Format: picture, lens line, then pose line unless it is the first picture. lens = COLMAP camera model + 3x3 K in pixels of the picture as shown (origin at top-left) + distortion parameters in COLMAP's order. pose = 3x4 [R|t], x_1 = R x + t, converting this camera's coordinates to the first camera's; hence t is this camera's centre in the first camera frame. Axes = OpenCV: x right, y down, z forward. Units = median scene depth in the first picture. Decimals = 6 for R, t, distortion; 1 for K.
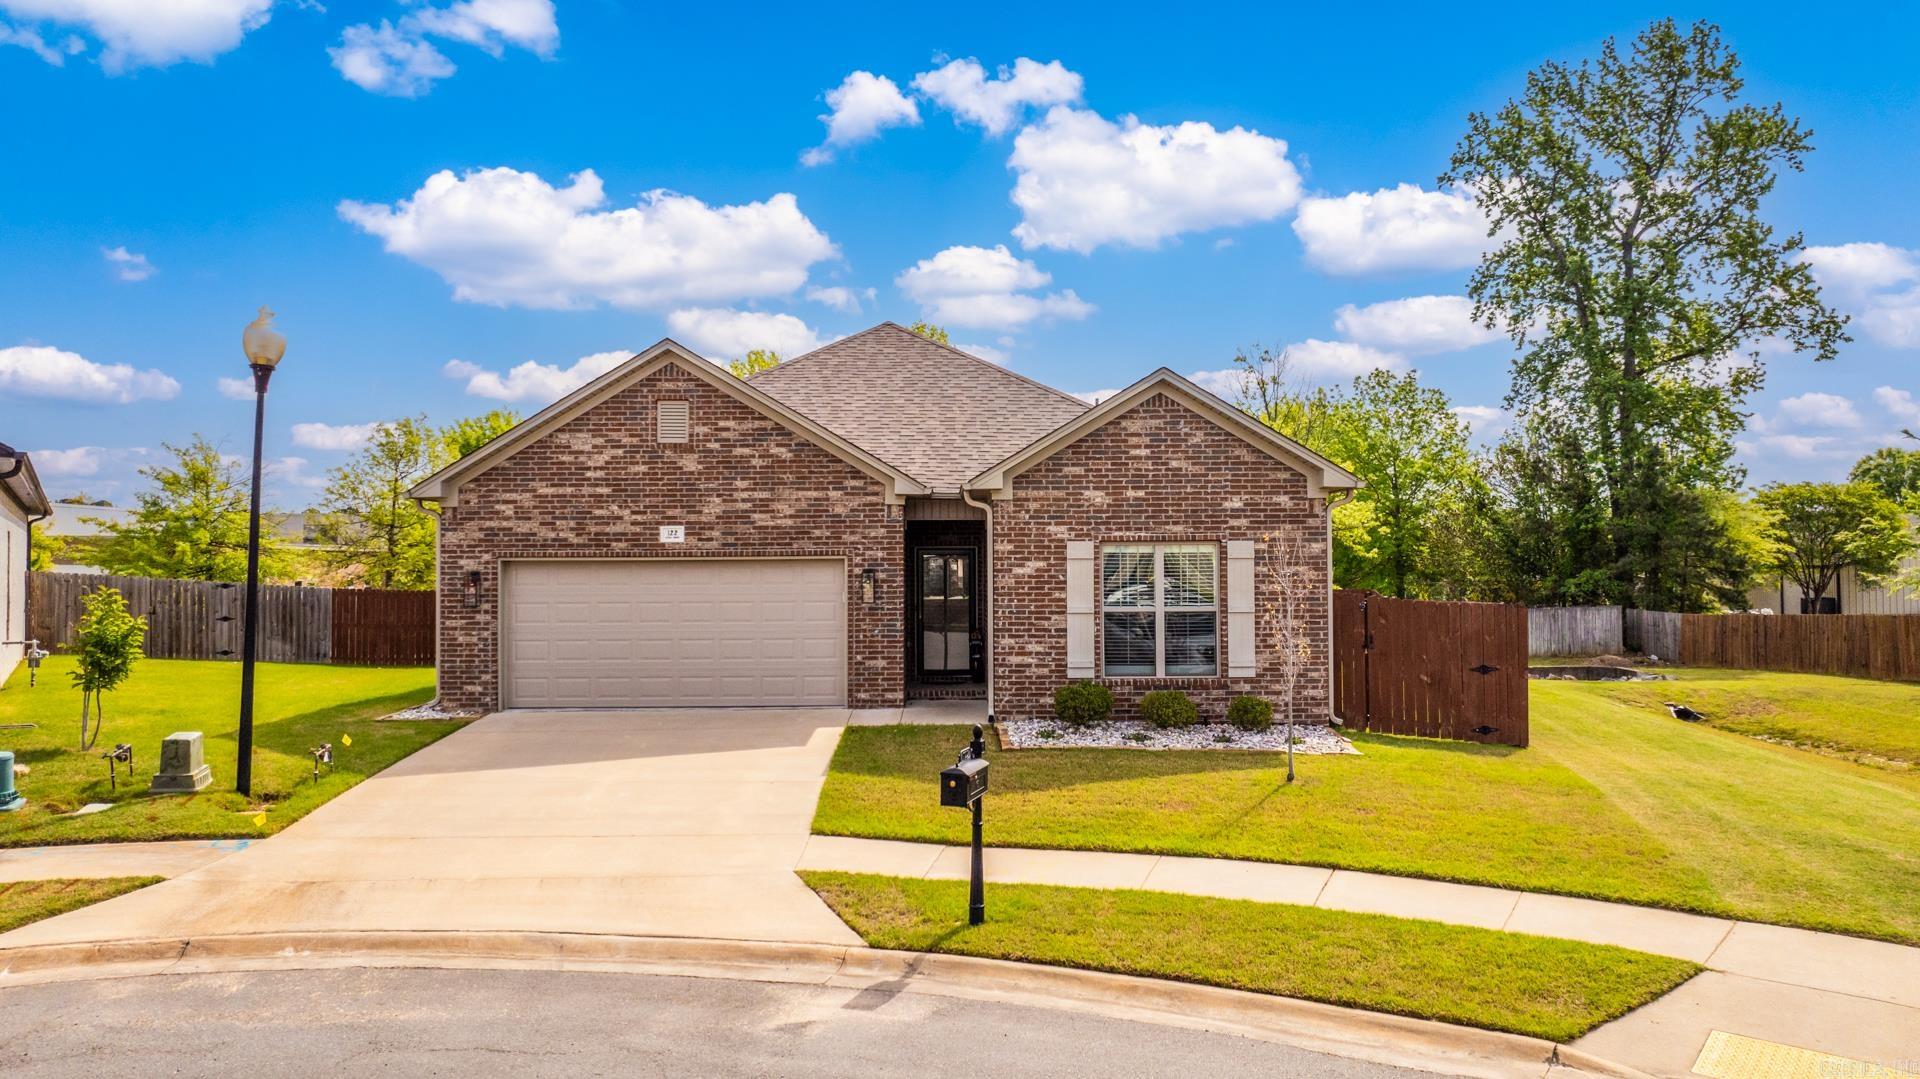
lens RADIAL K [[1394.9, 0, 959.9], [0, 1394.9, 543.0], [0, 0, 1]] dist [0.007717, -0.002380]
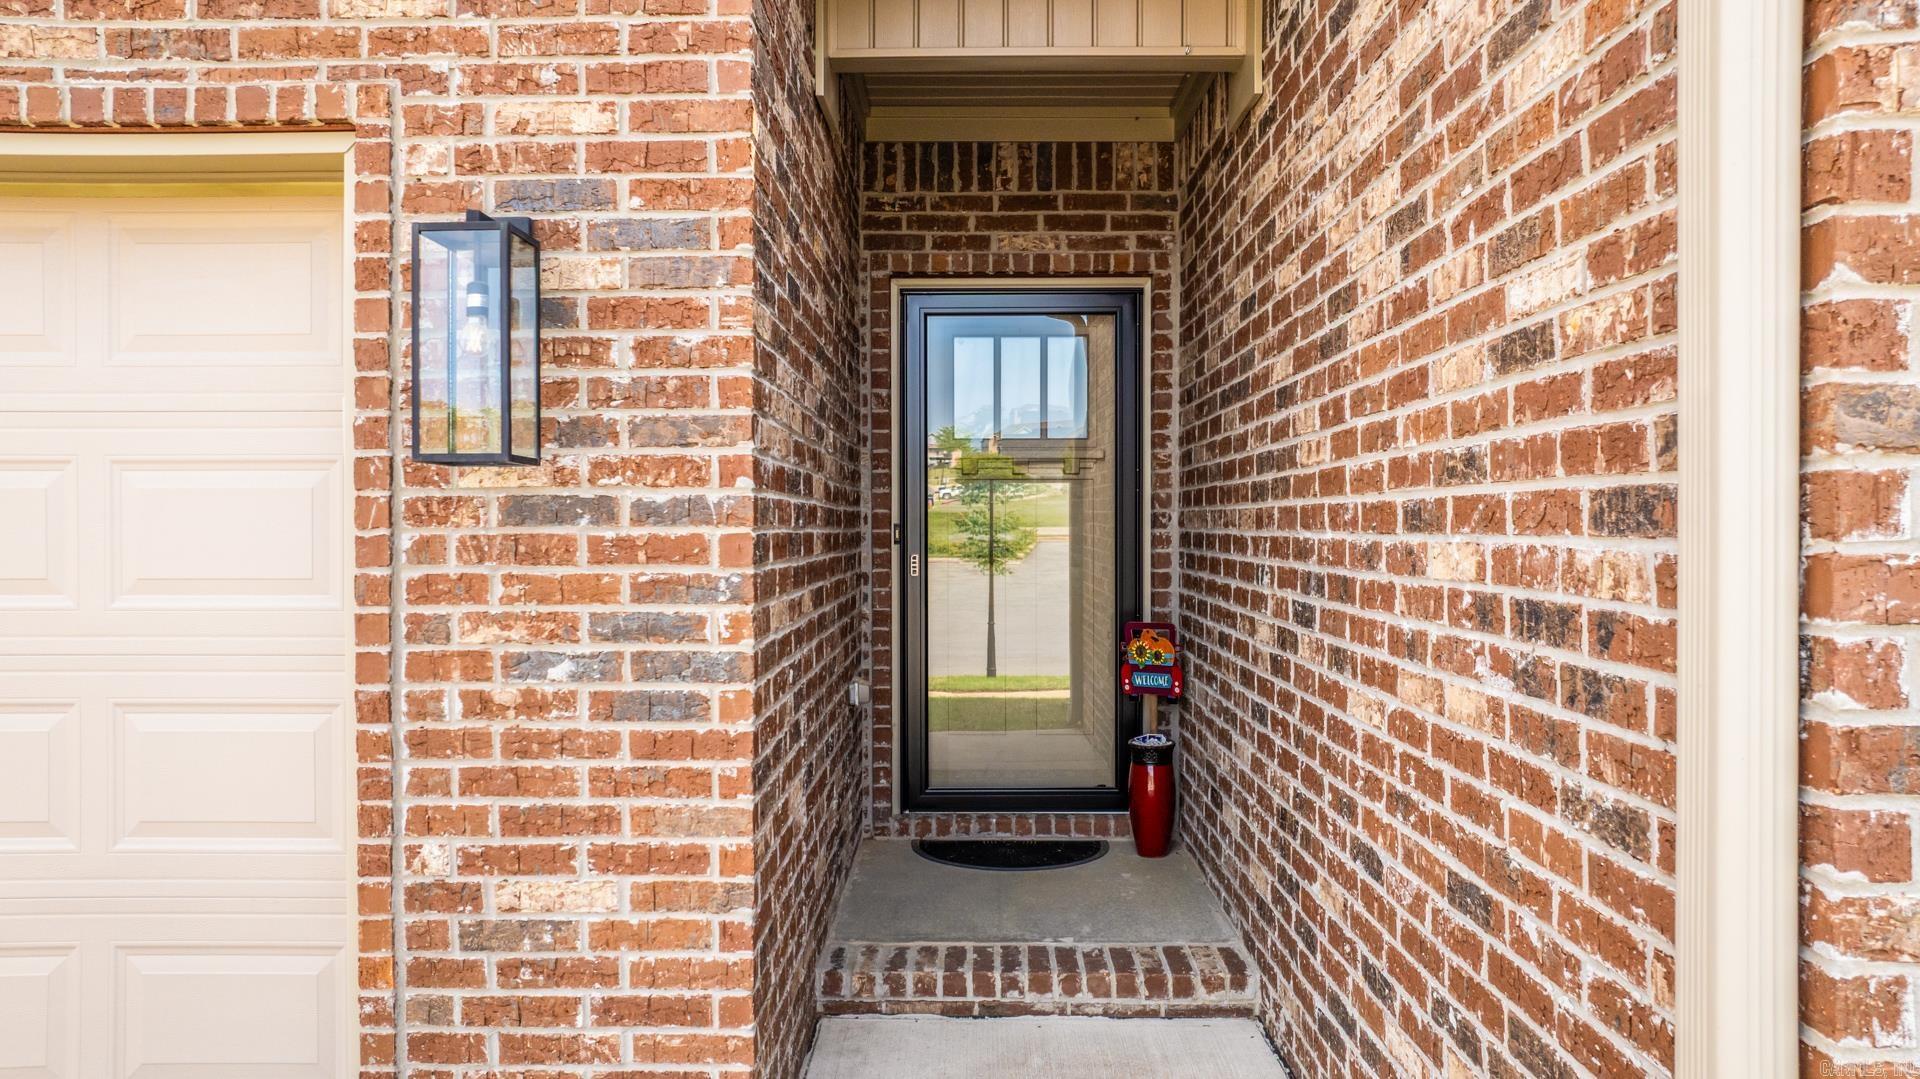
lens RADIAL K [[1394.9, 0, 959.7], [0, 1394.9, 536.6], [0, 0, 1]] dist [0.007717, -0.002380]
pose [[0.999693, 0.003103, -0.024587, -0.016254], [-0.002551, 0.999744, 0.022459, 0.046520], [0.024651, -0.022390, 0.999445, 0.860797]]
